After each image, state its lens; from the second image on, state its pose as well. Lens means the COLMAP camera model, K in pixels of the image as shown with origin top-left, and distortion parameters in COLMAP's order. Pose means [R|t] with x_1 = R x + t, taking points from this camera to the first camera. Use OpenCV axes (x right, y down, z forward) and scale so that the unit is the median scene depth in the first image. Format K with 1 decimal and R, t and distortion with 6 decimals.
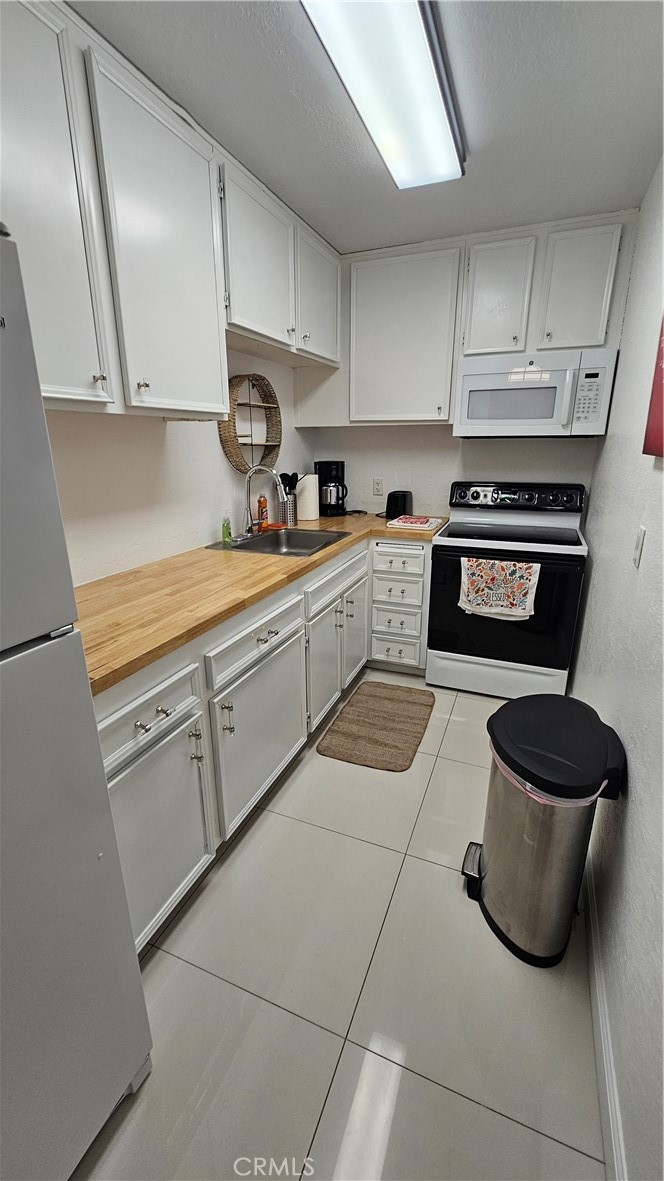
lens RADIAL K [[482.6, 0, 333.9], [0, 482.6, 589.7], [0, 0, 1]] dist [0.009029, -0.000228]
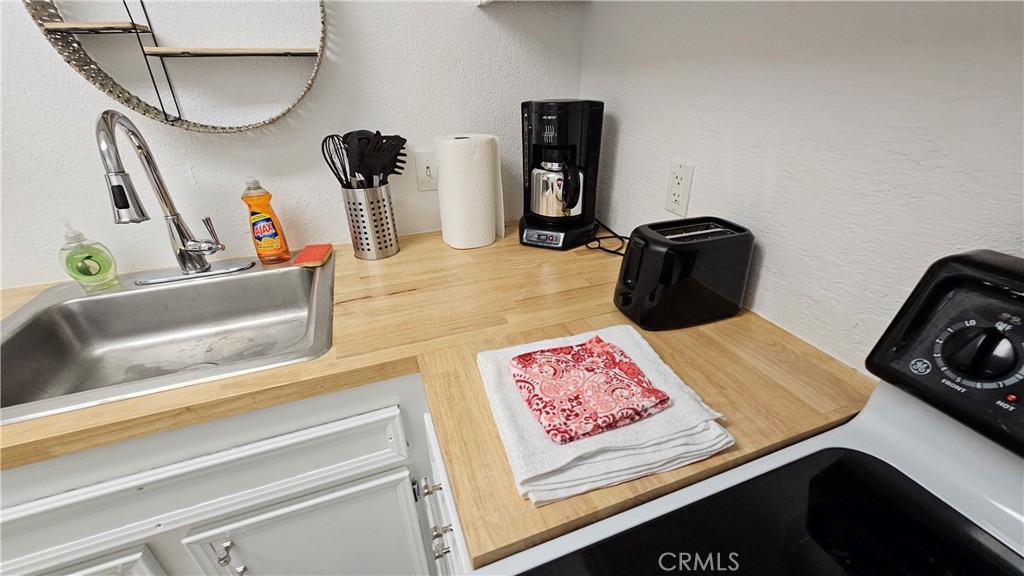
lens RADIAL K [[415.0, 0, 512.1], [0, 415.0, 292.8], [0, 0, 1]] dist [-0.000884, -0.000208]
pose [[0.670998, 0.334849, -0.661542, 0.309932], [-0.200989, 0.940953, 0.272416, -0.275301], [0.713698, -0.049828, 0.698679, 0.992488]]
